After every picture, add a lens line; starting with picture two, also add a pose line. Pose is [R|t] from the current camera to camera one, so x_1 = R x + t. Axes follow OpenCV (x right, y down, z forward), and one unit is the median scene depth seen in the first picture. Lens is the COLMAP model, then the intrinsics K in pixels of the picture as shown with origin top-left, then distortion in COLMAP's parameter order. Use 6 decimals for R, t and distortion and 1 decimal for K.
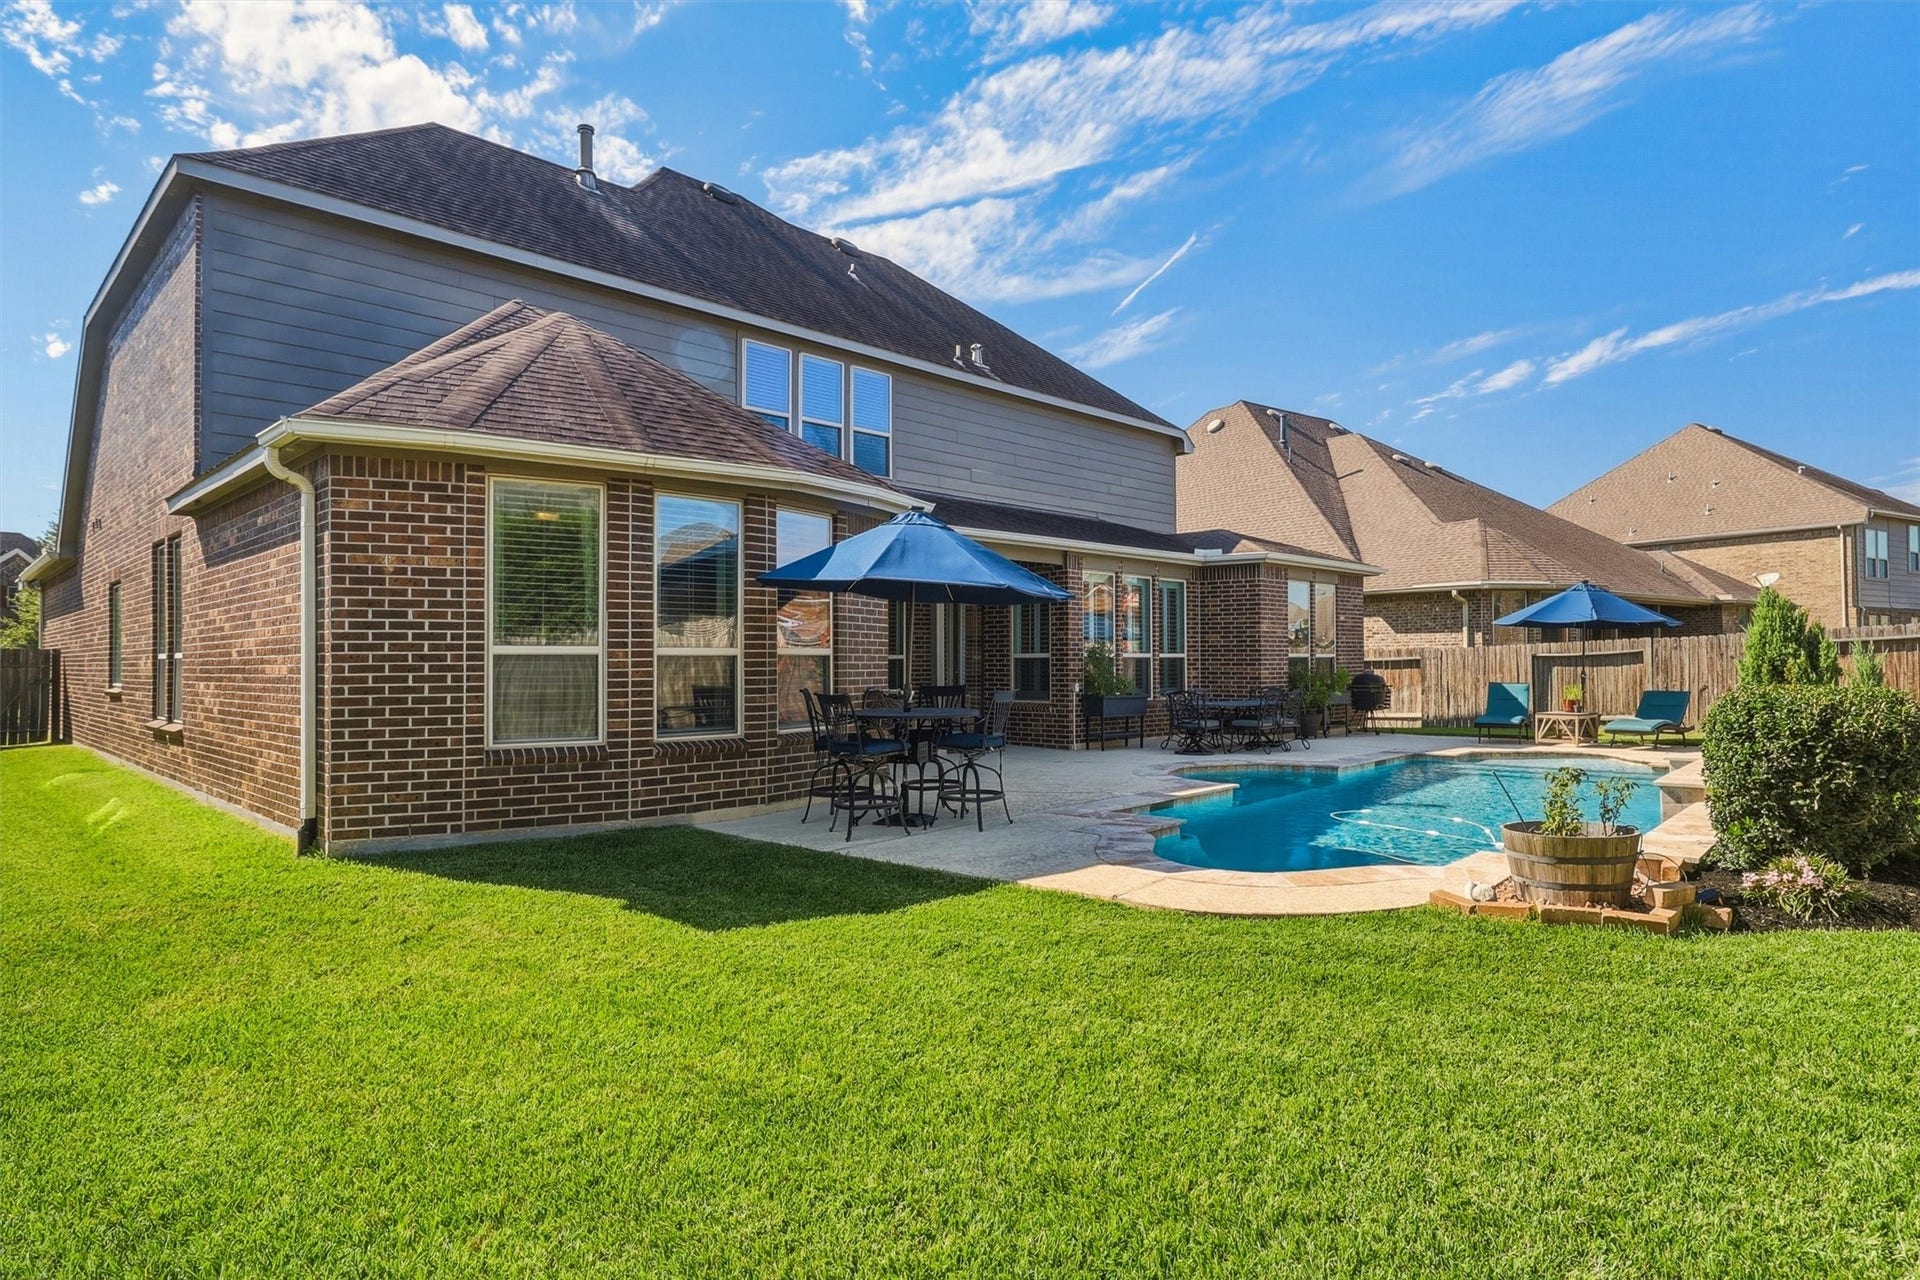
lens RADIAL K [[1071.8, 0, 960.0], [0, 1071.8, 640.0], [0, 0, 1]] dist [0.001402, 0.000668]
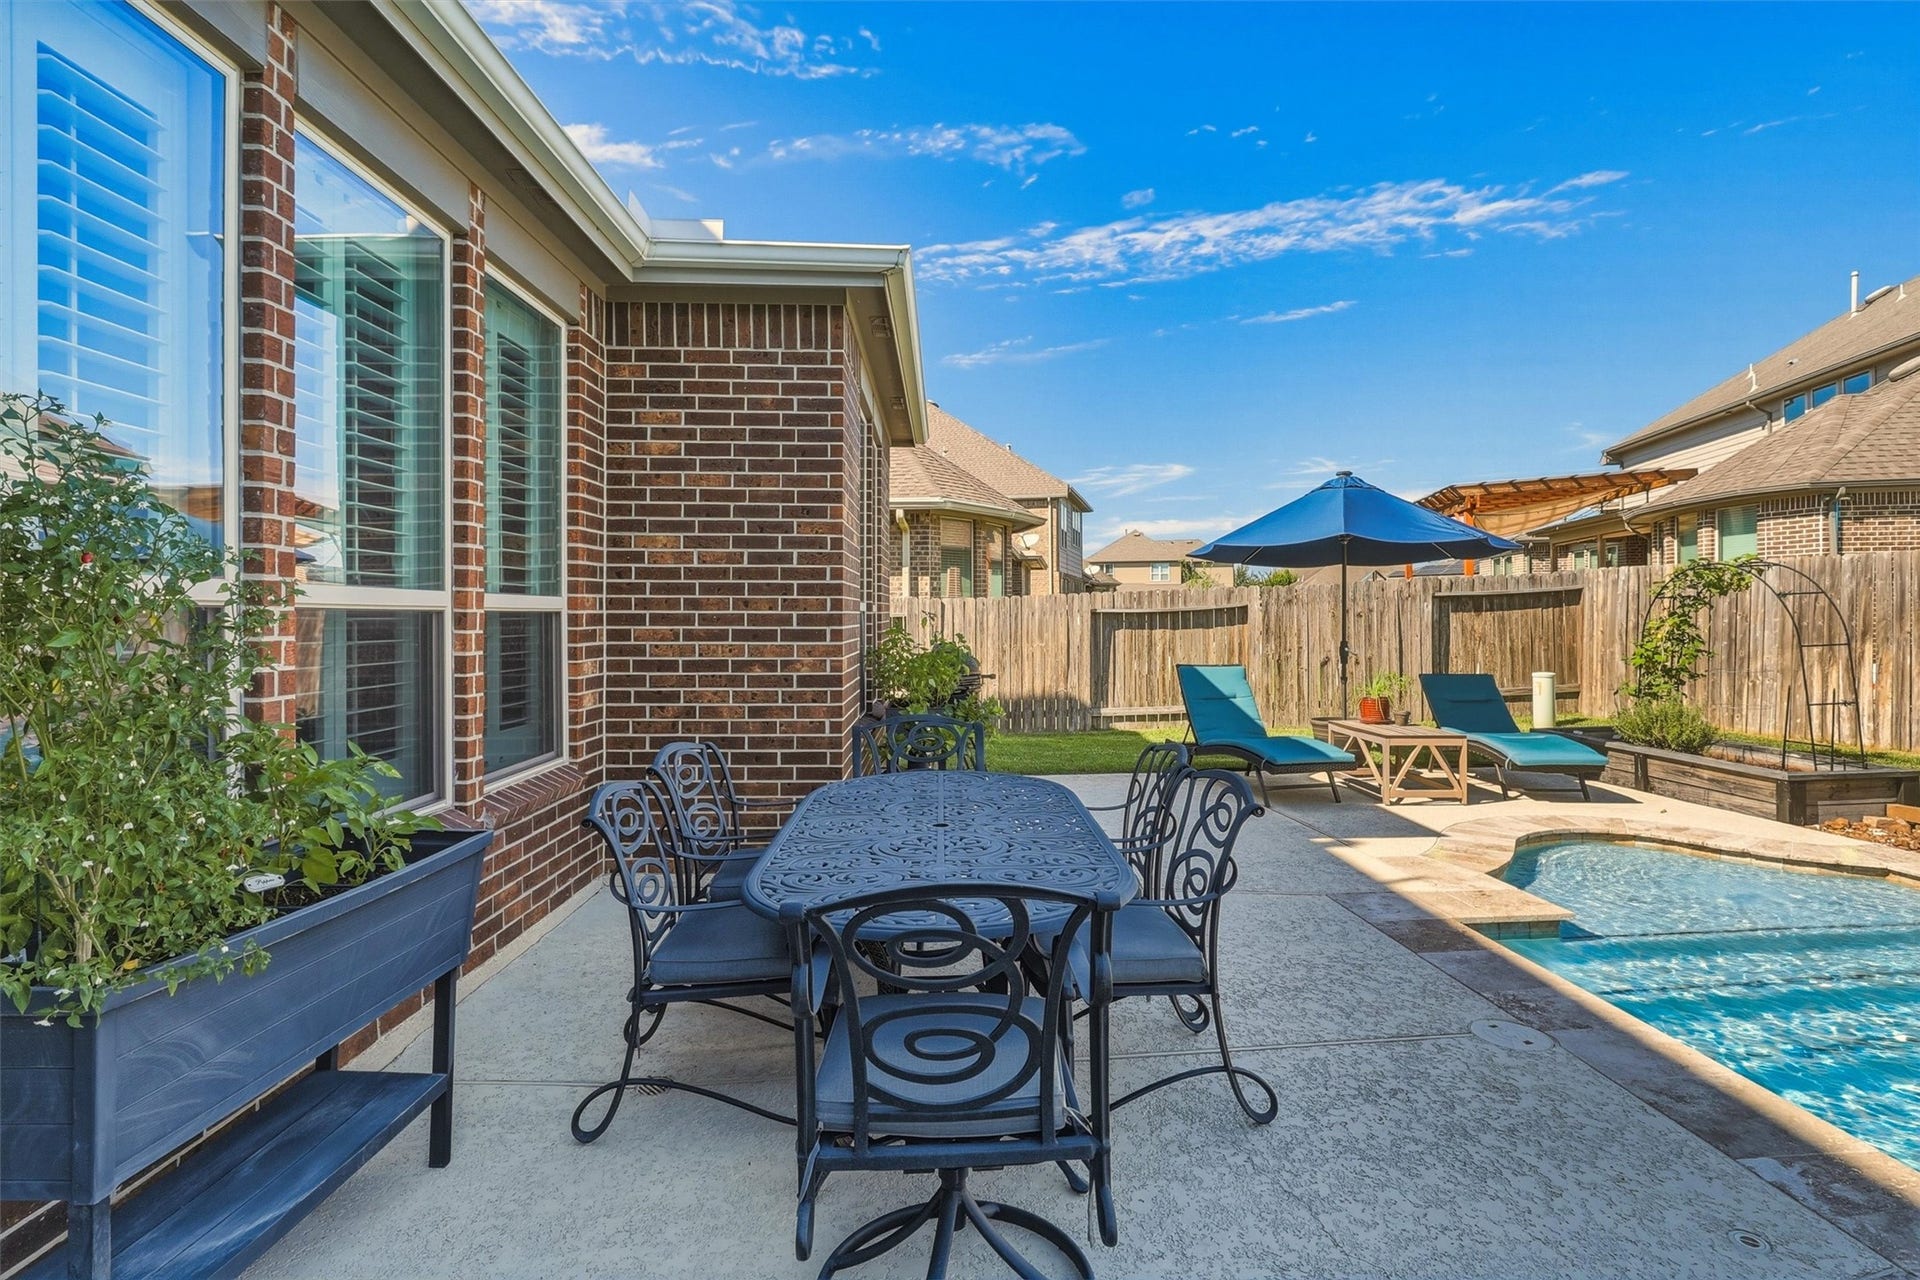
lens RADIAL K [[938.4, 0, 983.0], [0, 938.4, 613.0], [0, 0, 1]] dist [-0.001389, -0.000263]
pose [[0.676189, 0.004199, 0.736716, 0.107723], [-0.014973, 0.999856, 0.008045, 0.013247], [-0.736576, -0.016470, 0.676155, 0.757051]]
